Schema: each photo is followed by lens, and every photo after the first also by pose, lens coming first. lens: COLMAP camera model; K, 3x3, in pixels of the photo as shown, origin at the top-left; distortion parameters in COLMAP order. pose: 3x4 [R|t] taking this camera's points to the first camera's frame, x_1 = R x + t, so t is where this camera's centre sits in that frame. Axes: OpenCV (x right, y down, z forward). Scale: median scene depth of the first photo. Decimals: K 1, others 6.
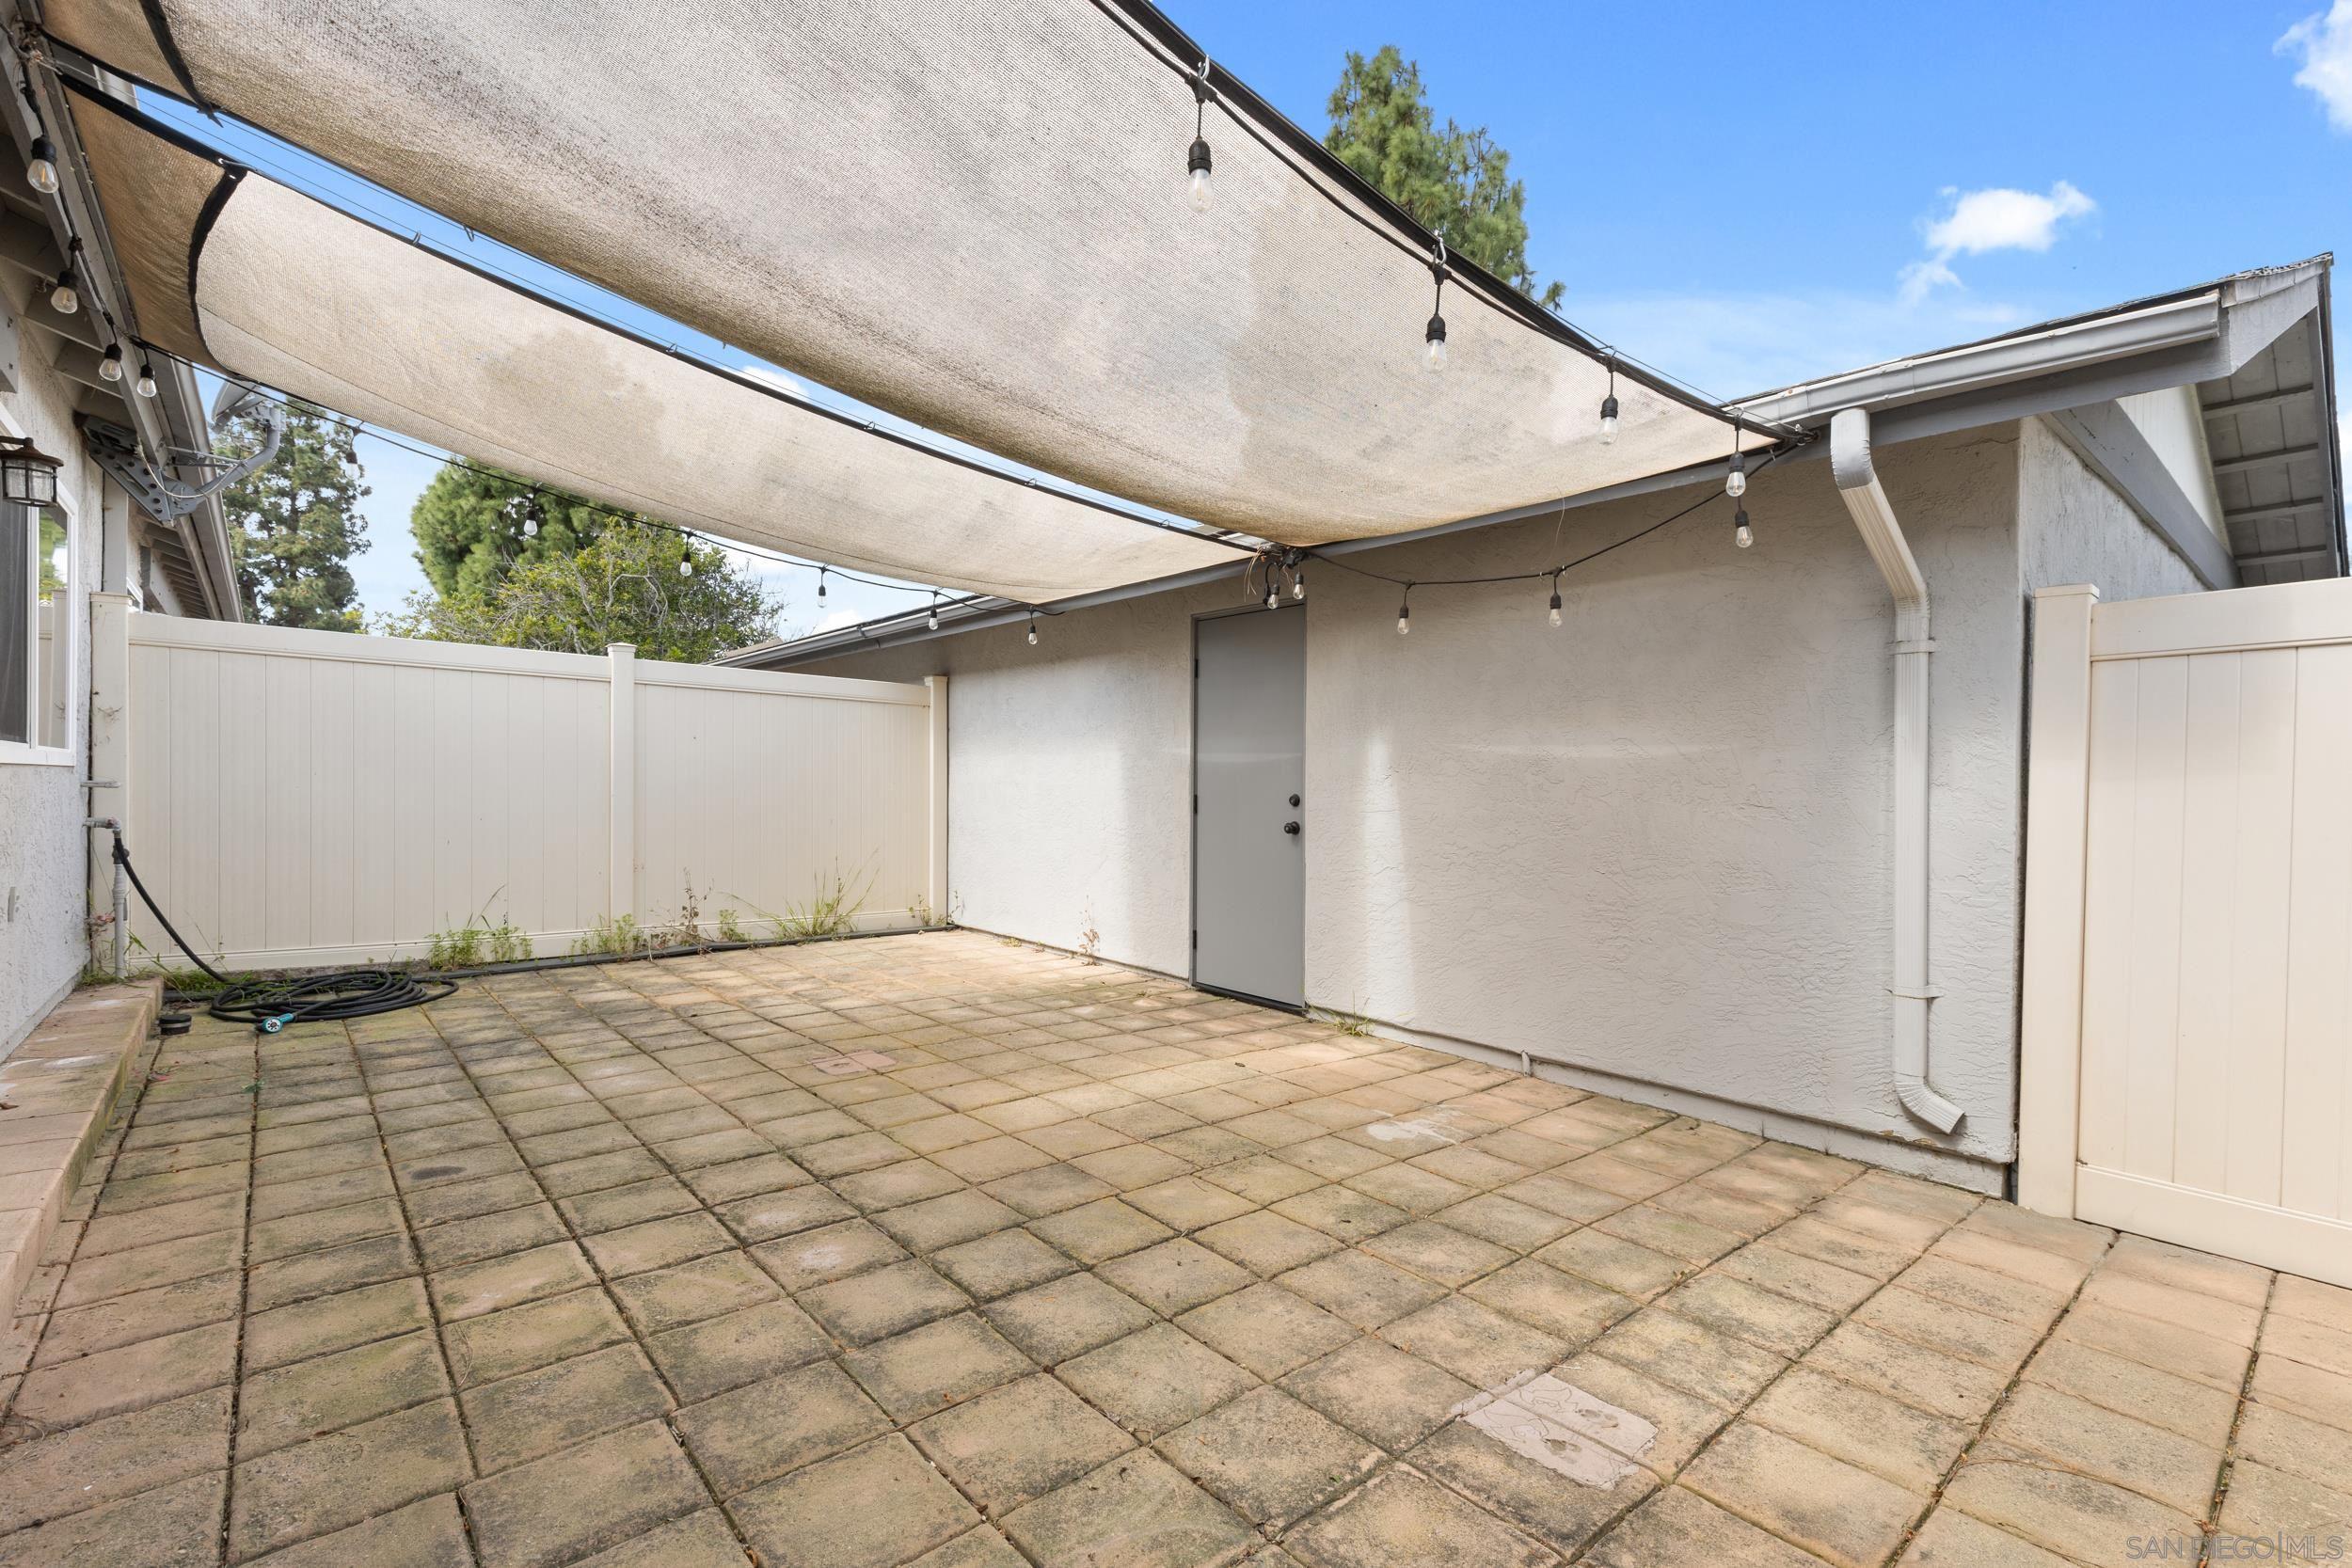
lens RADIAL K [[1050.0, 0, 1185.9], [0, 1050.0, 782.6], [0, 0, 1]] dist [0.012298, -0.000556]
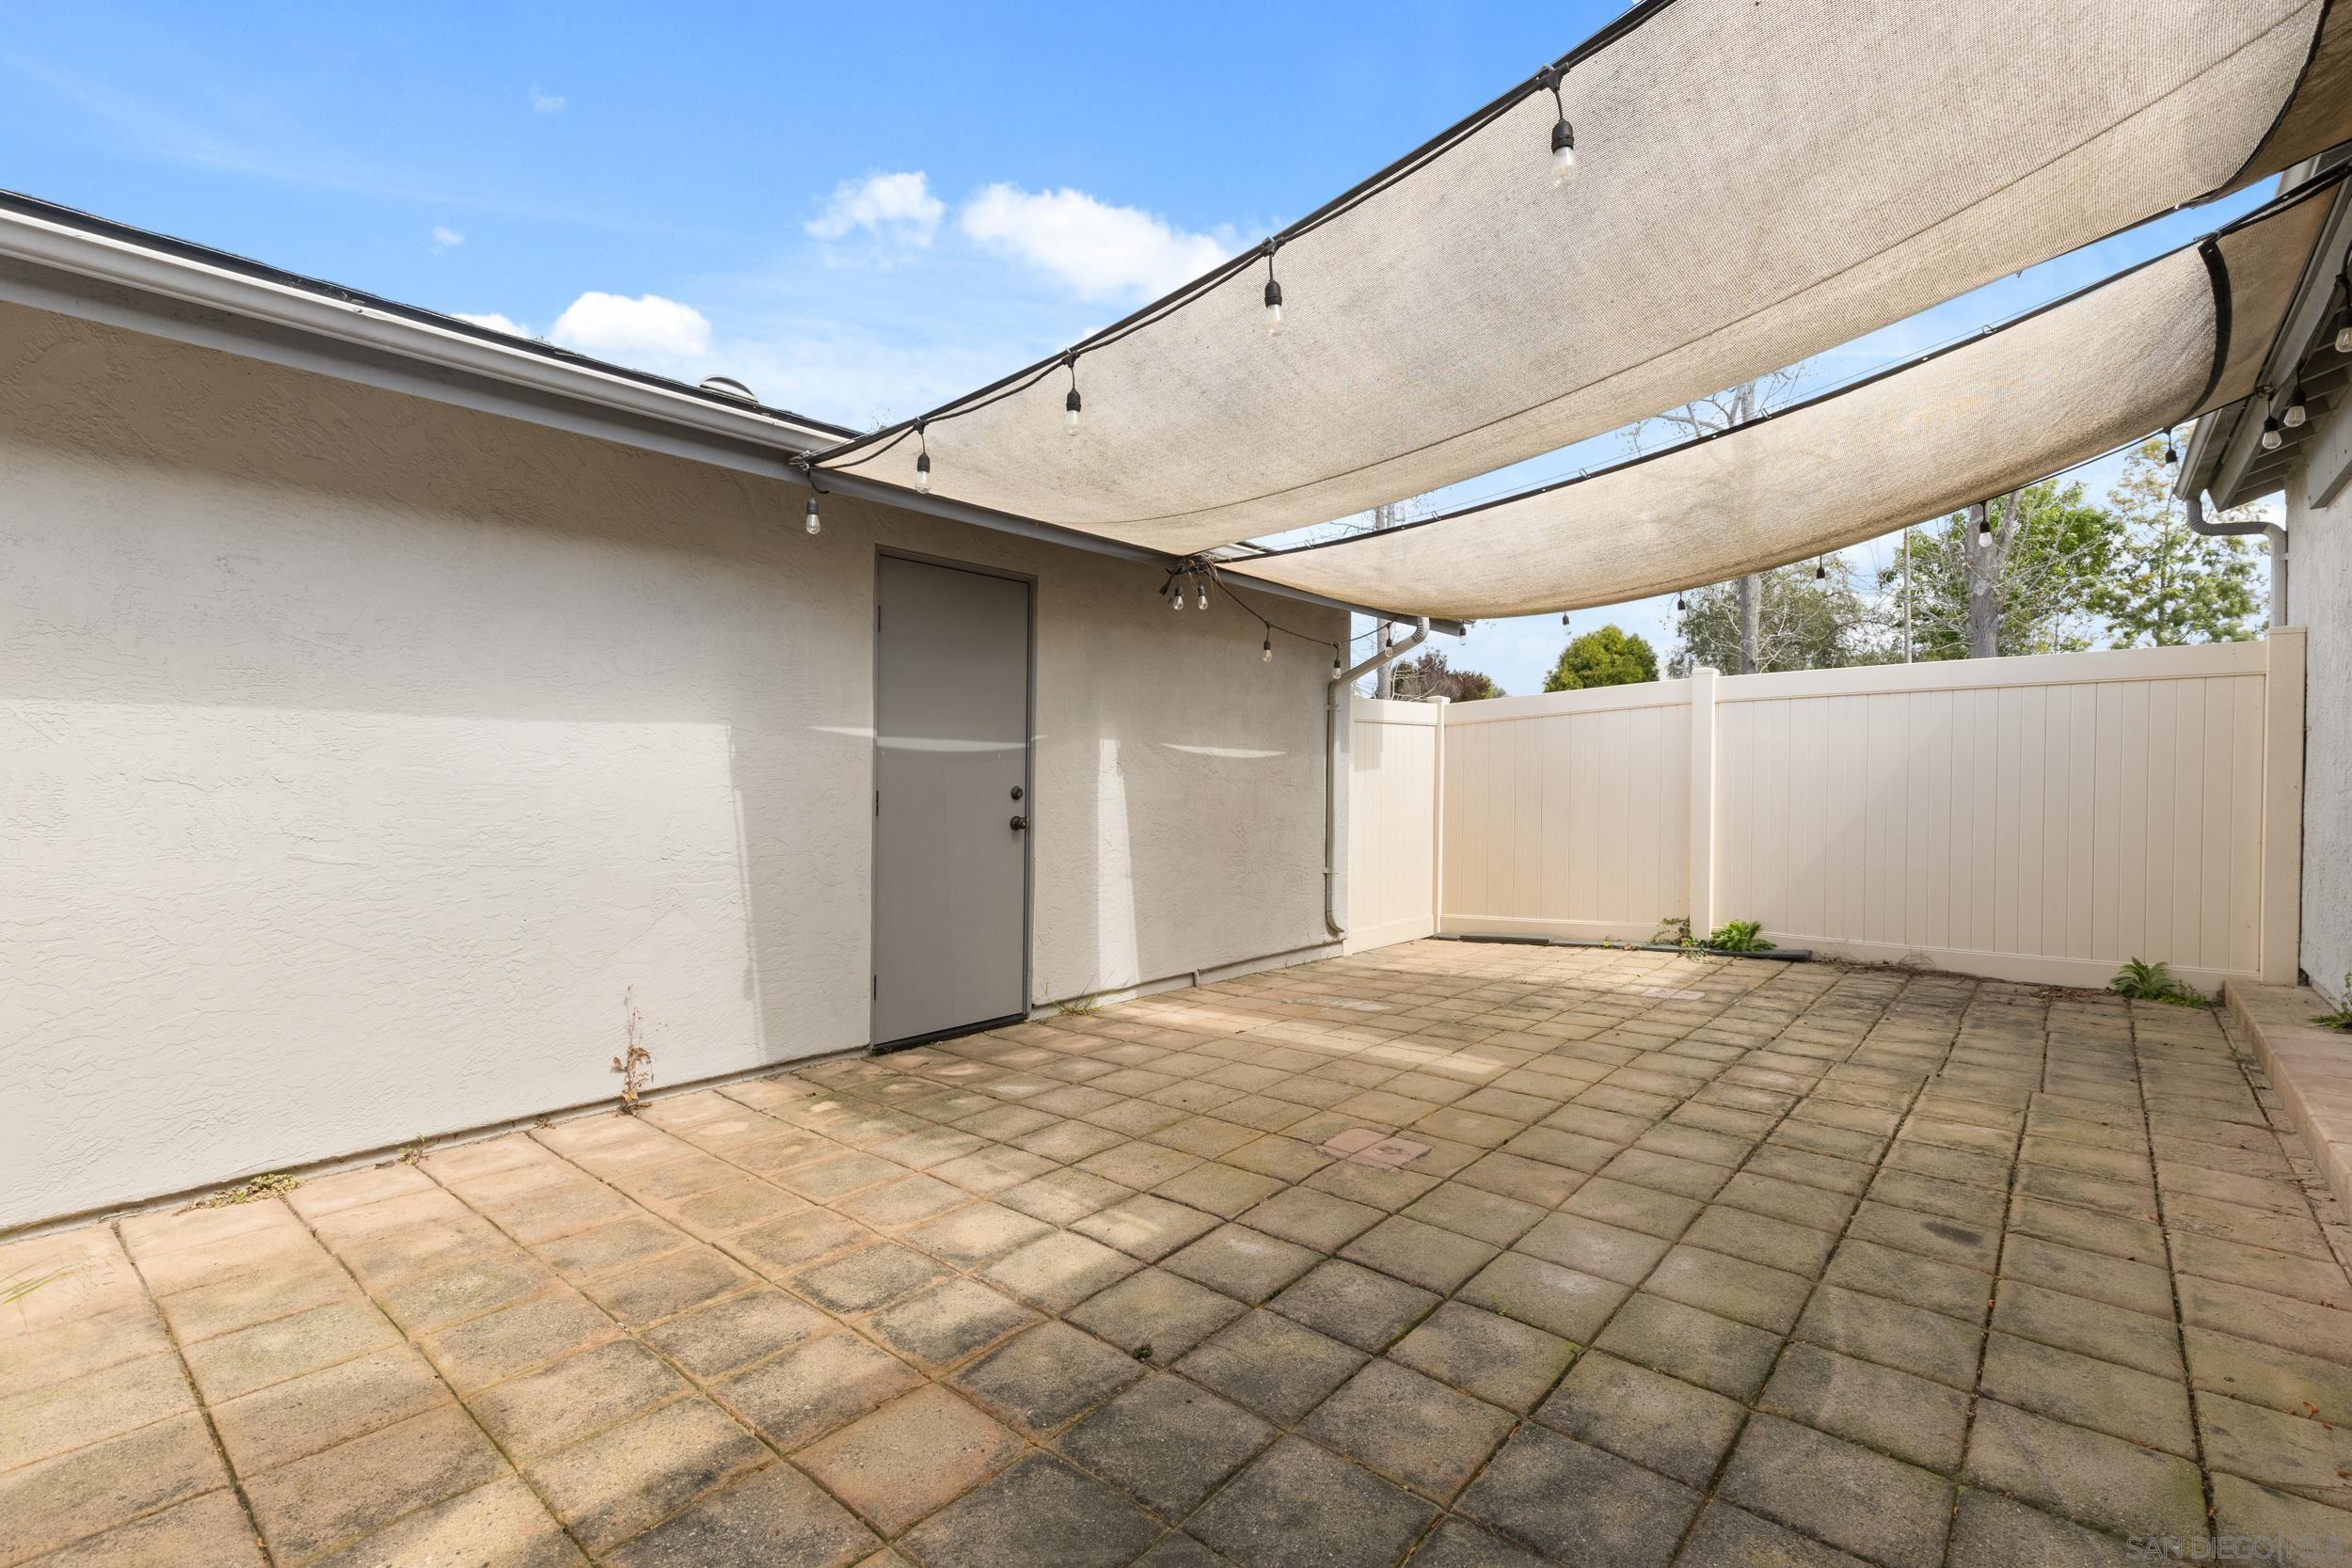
lens RADIAL K [[1050.0, 0, 1185.9], [0, 1050.0, 782.6], [0, 0, 1]] dist [0.012298, -0.000556]
pose [[-0.153113, -0.016796, 0.988066, -1.337676], [-0.005343, 0.999855, 0.016169, -0.012752], [-0.988194, -0.002803, -0.153181, 1.604062]]
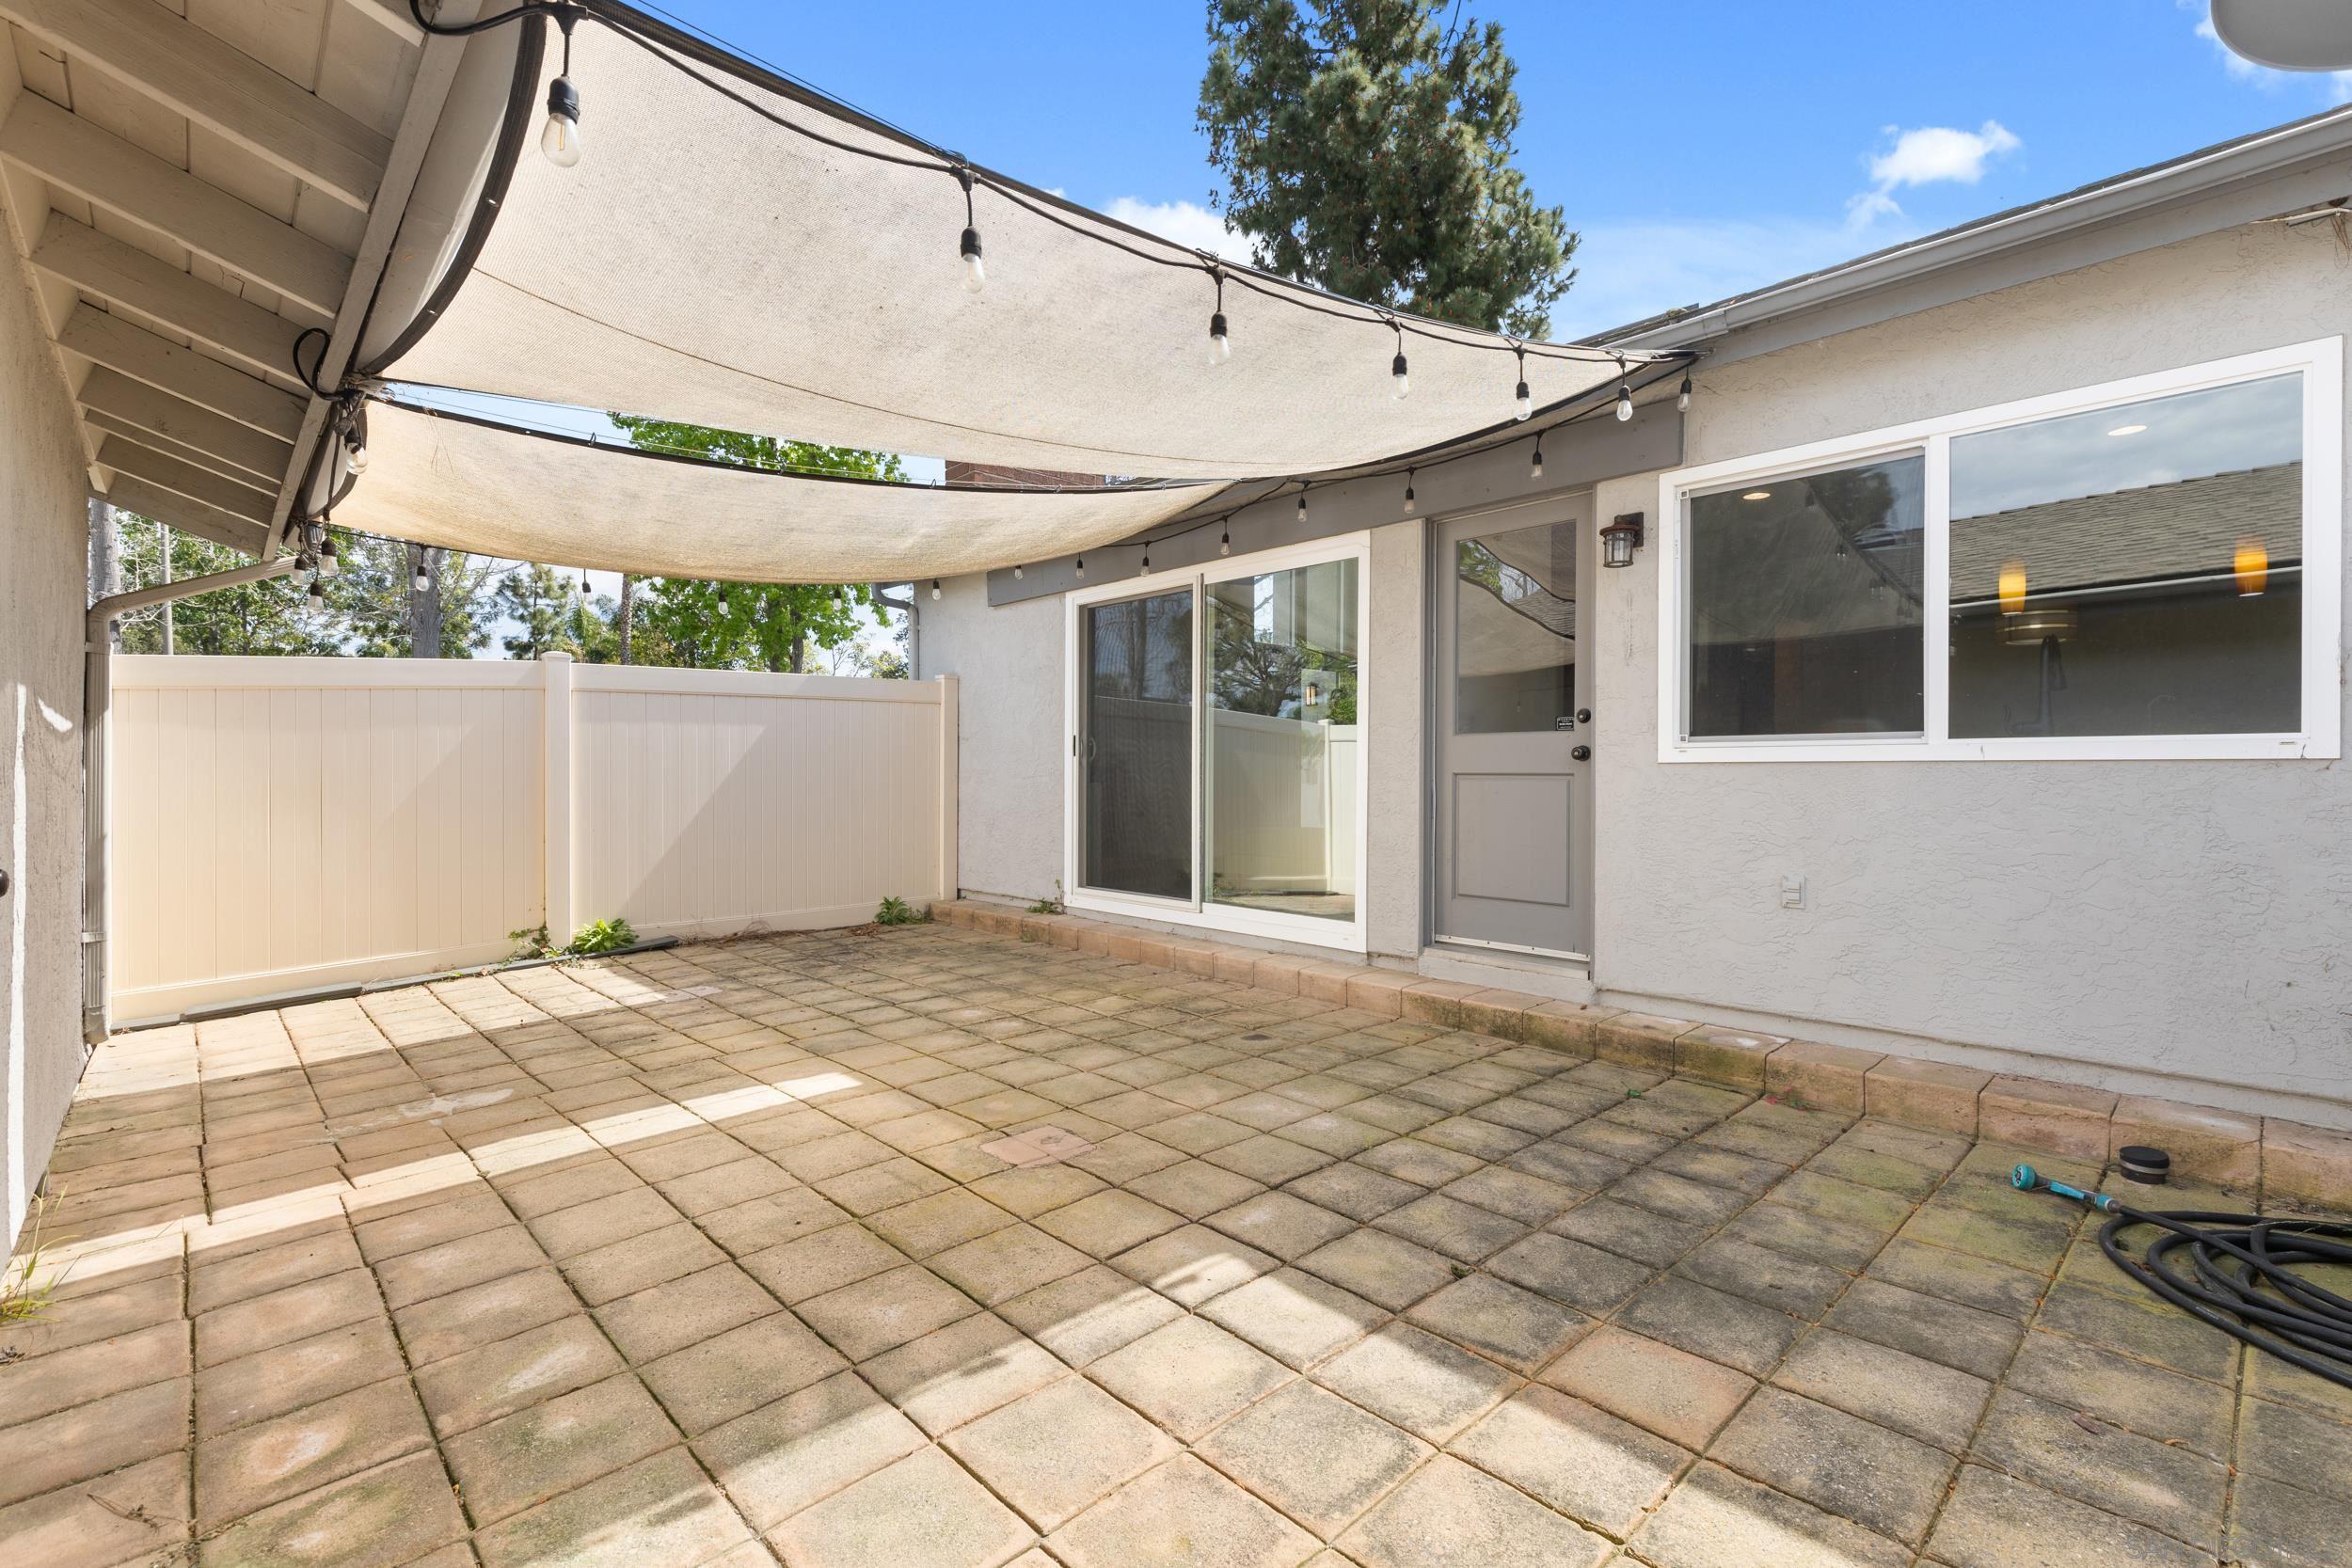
lens RADIAL K [[1050.0, 0, 1185.9], [0, 1050.0, 782.6], [0, 0, 1]] dist [0.012298, -0.000556]
pose [[-0.999026, -0.007976, -0.043409, -0.495719], [-0.008352, 0.999929, 0.008487, 0.000986], [0.043338, 0.008841, -0.999021, 2.239585]]
